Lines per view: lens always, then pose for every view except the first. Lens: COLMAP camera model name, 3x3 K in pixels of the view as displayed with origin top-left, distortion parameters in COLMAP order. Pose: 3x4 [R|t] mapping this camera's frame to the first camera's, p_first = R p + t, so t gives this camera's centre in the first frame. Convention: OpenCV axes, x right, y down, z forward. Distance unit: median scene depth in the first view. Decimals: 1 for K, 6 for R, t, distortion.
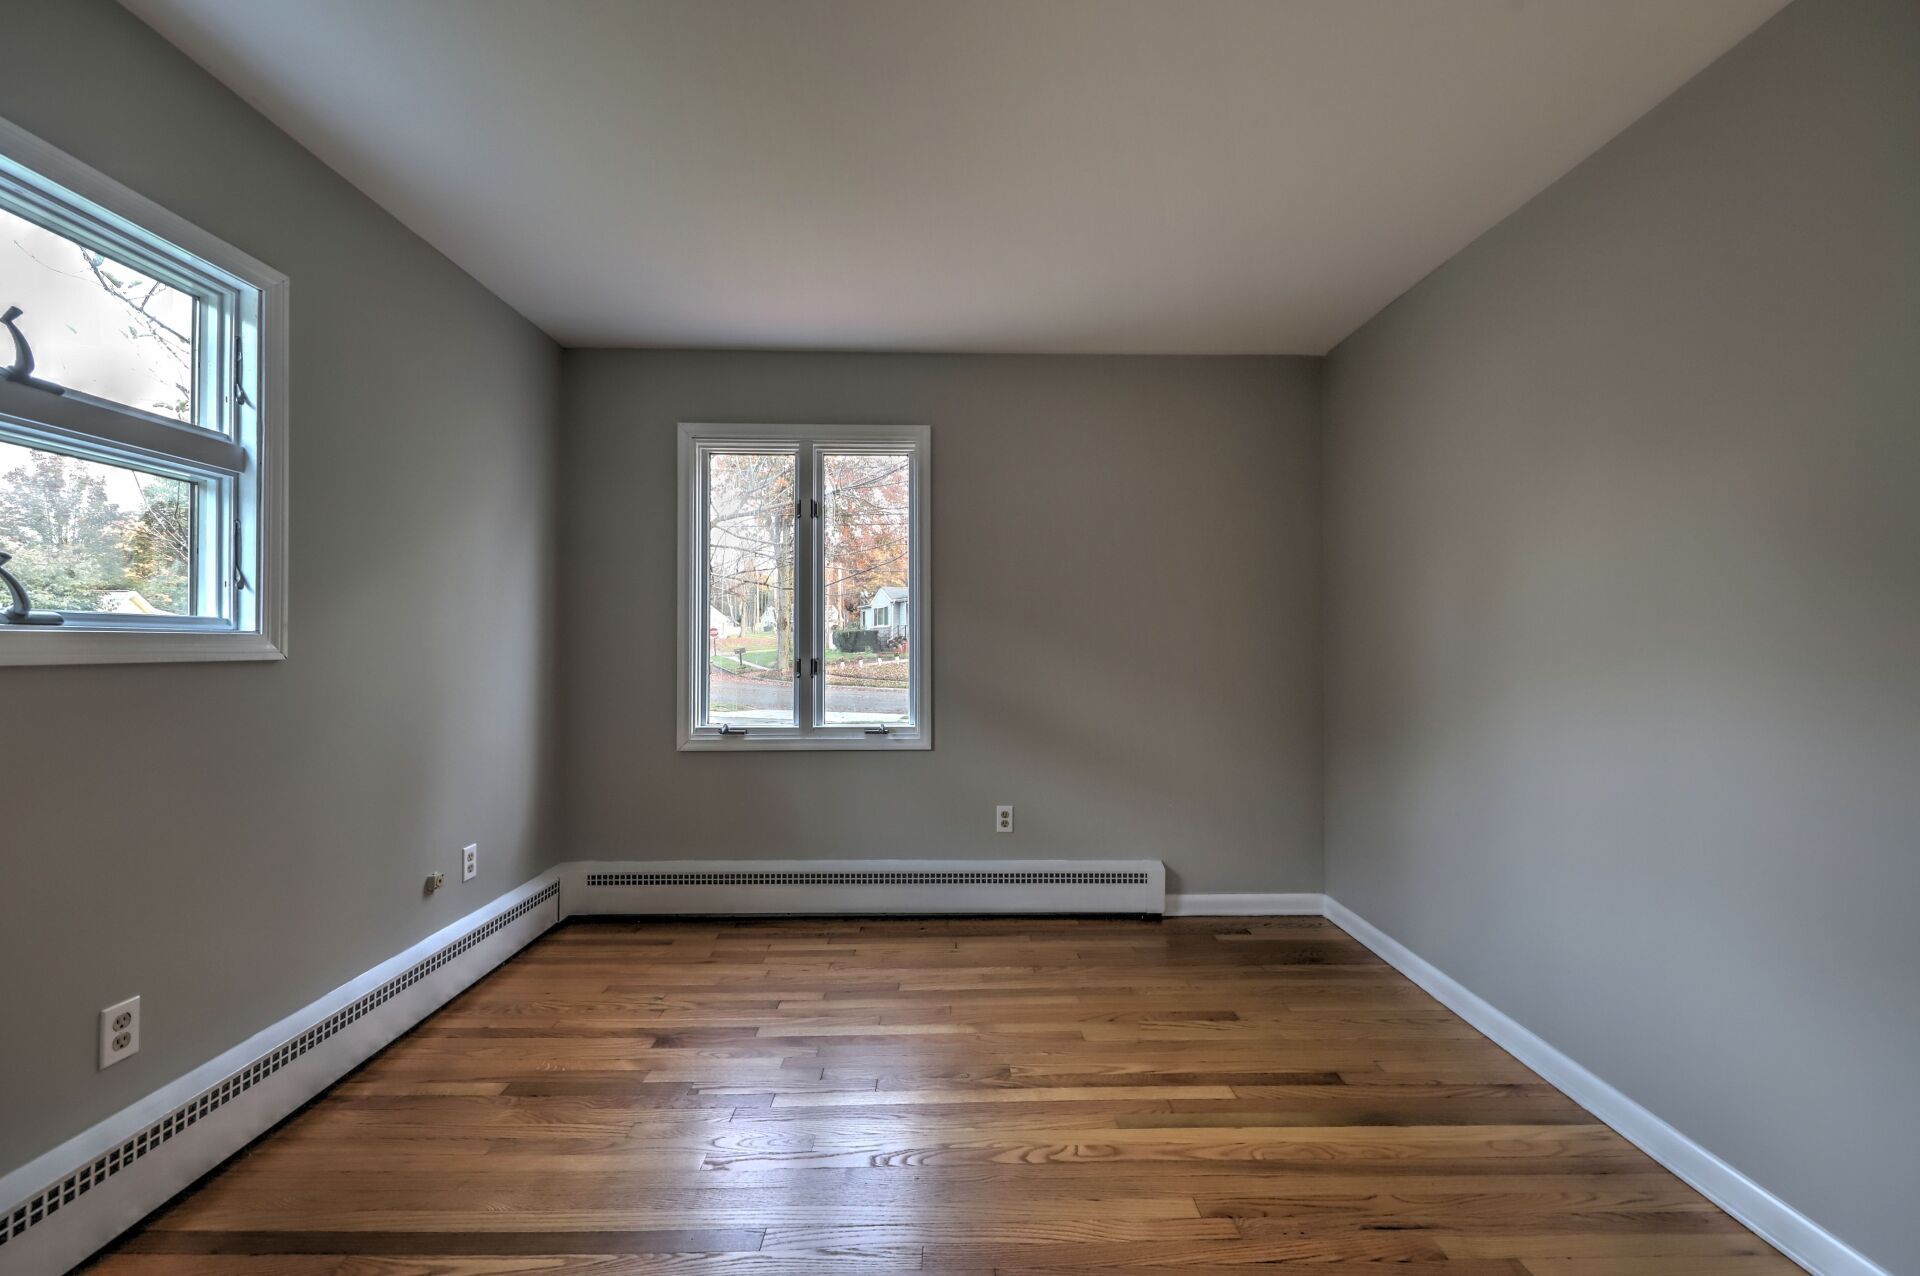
lens RADIAL K [[738.4, 0, 960.8], [0, 738.4, 630.0], [0, 0, 1]] dist [-0.002936, -0.000394]
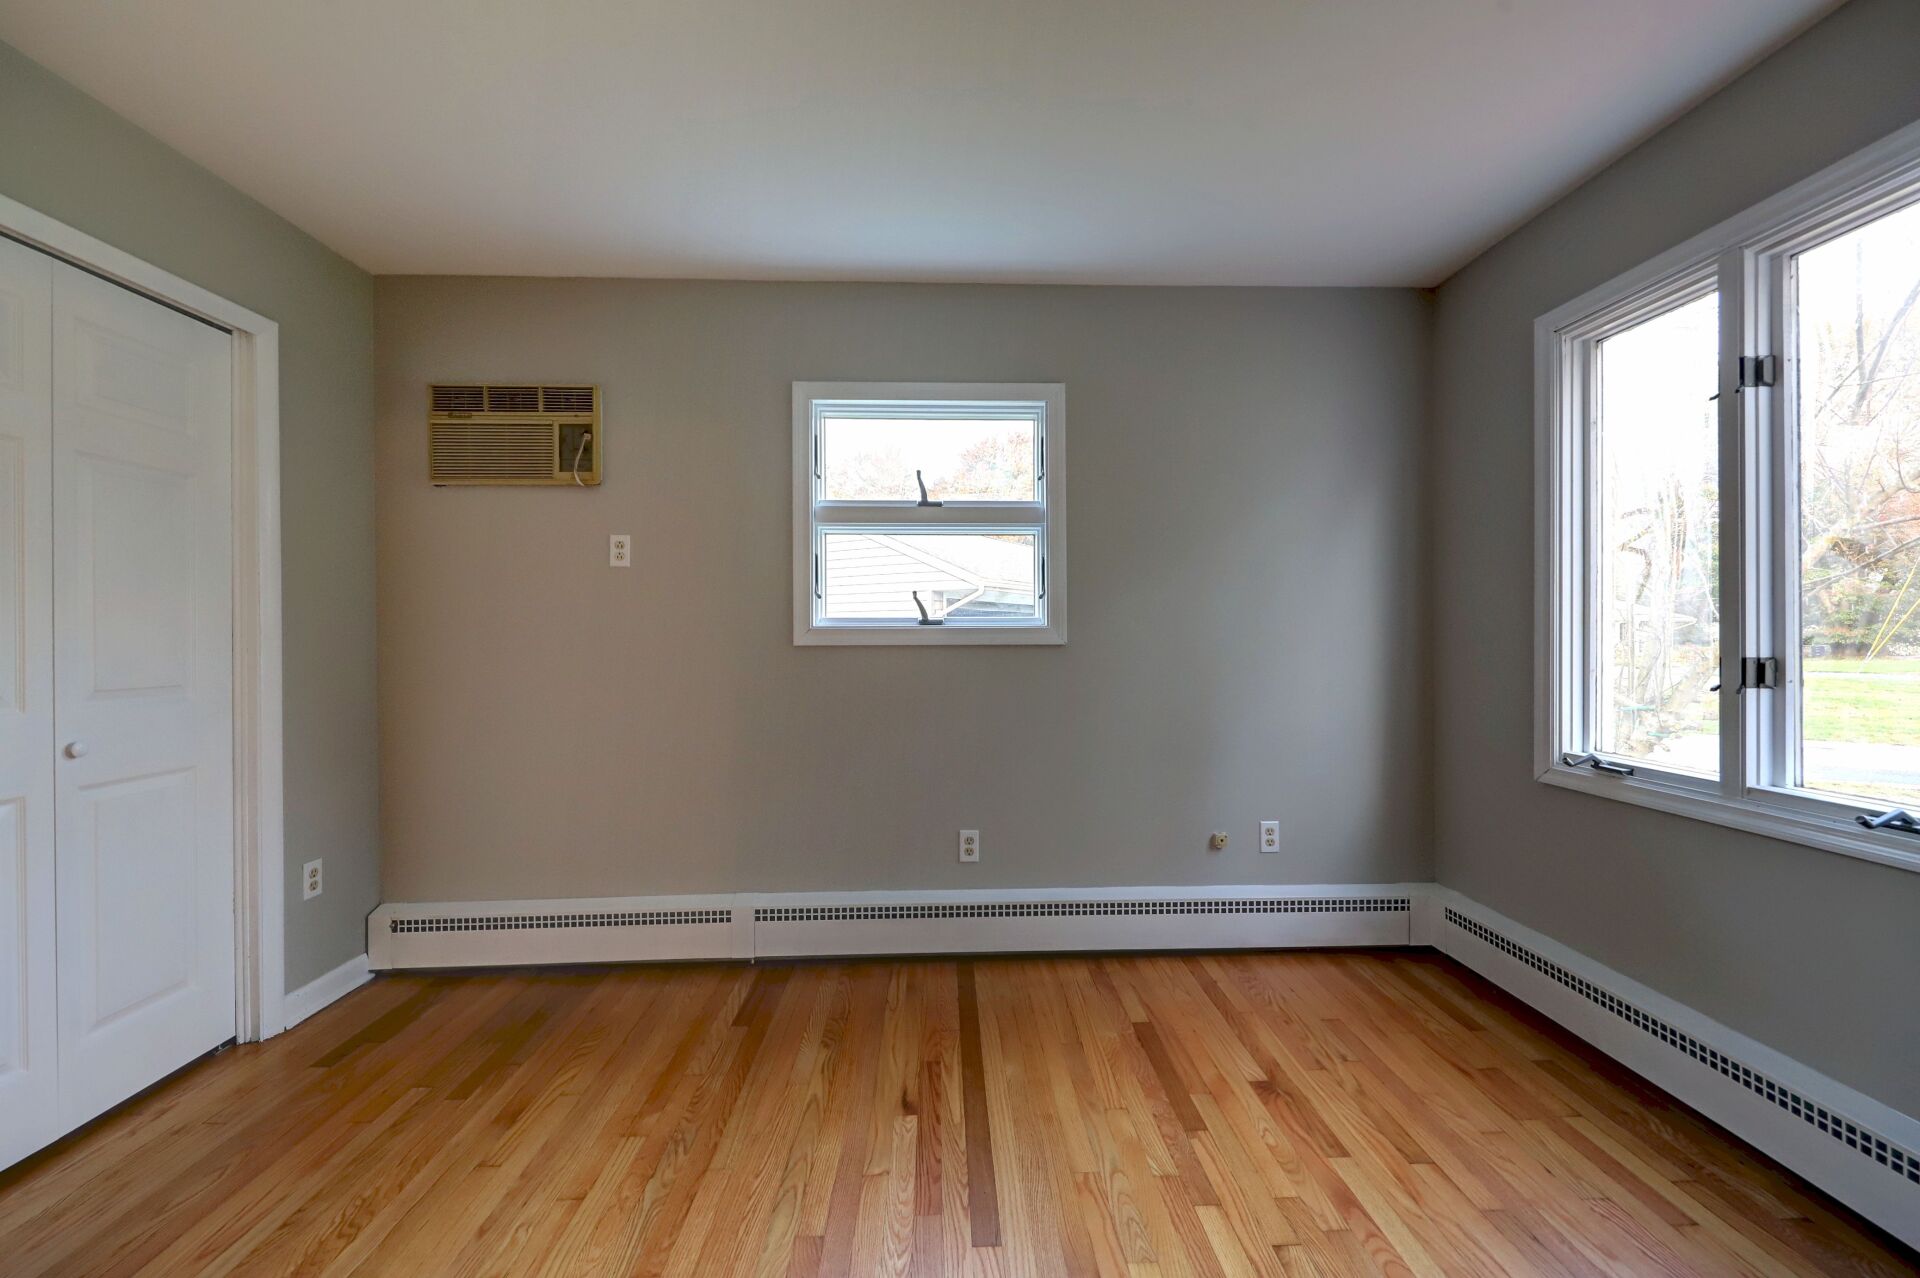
lens RADIAL K [[738.4, 0, 960.8], [0, 738.4, 631.0], [0, 0, 1]] dist [-0.002936, -0.000394]
pose [[0.026074, -0.002600, -0.999657, 0.422360], [0.023872, 0.999713, -0.001977, 0.008988], [0.999375, -0.023812, 0.026128, 0.572481]]
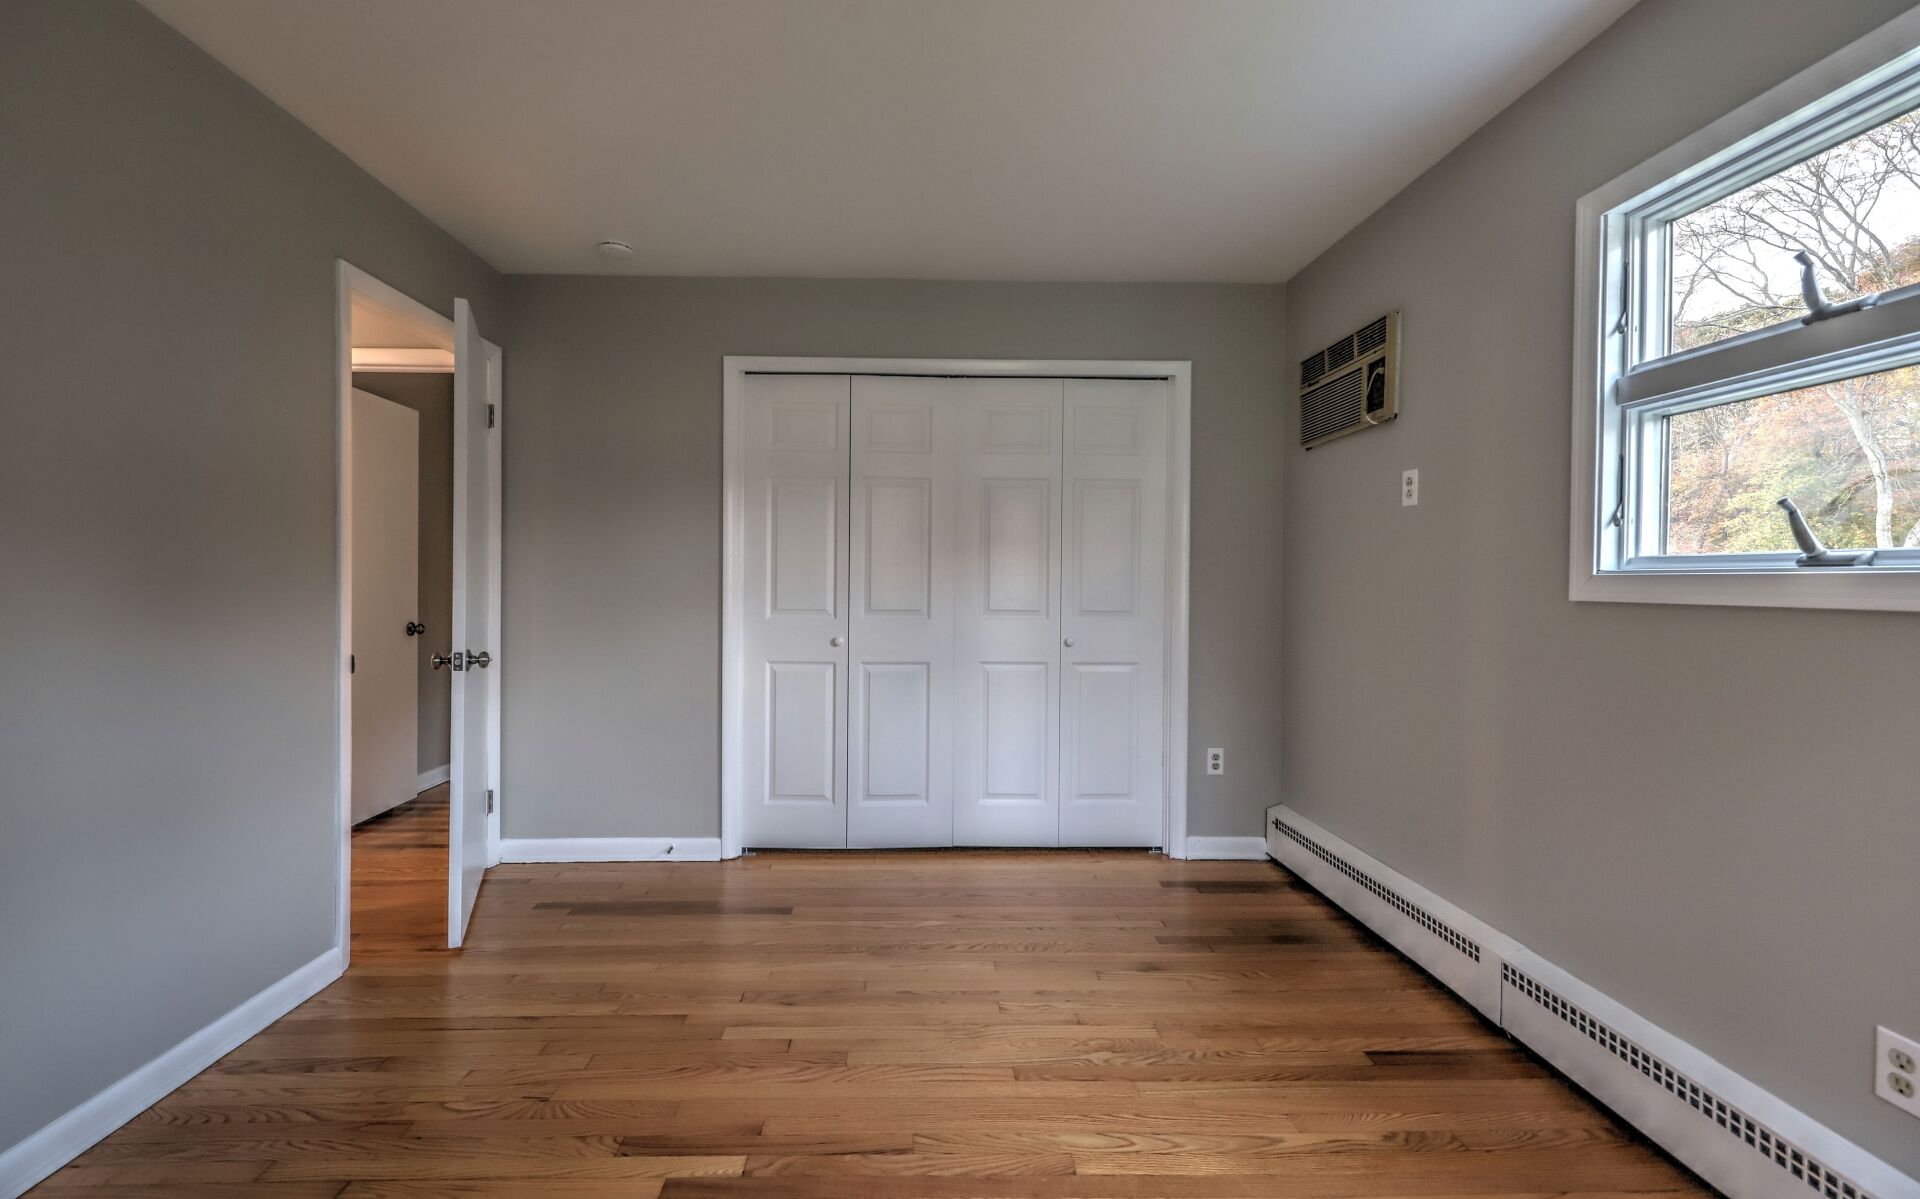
lens RADIAL K [[812.7, 0, 967.5], [0, 812.7, 568.1], [0, 0, 1]] dist [0.000924, -0.000310]
pose [[-0.999837, -0.001581, -0.018002, -0.061671], [-0.000993, 0.999468, -0.032598, 0.017323], [0.018044, -0.032575, -0.999306, 1.134623]]
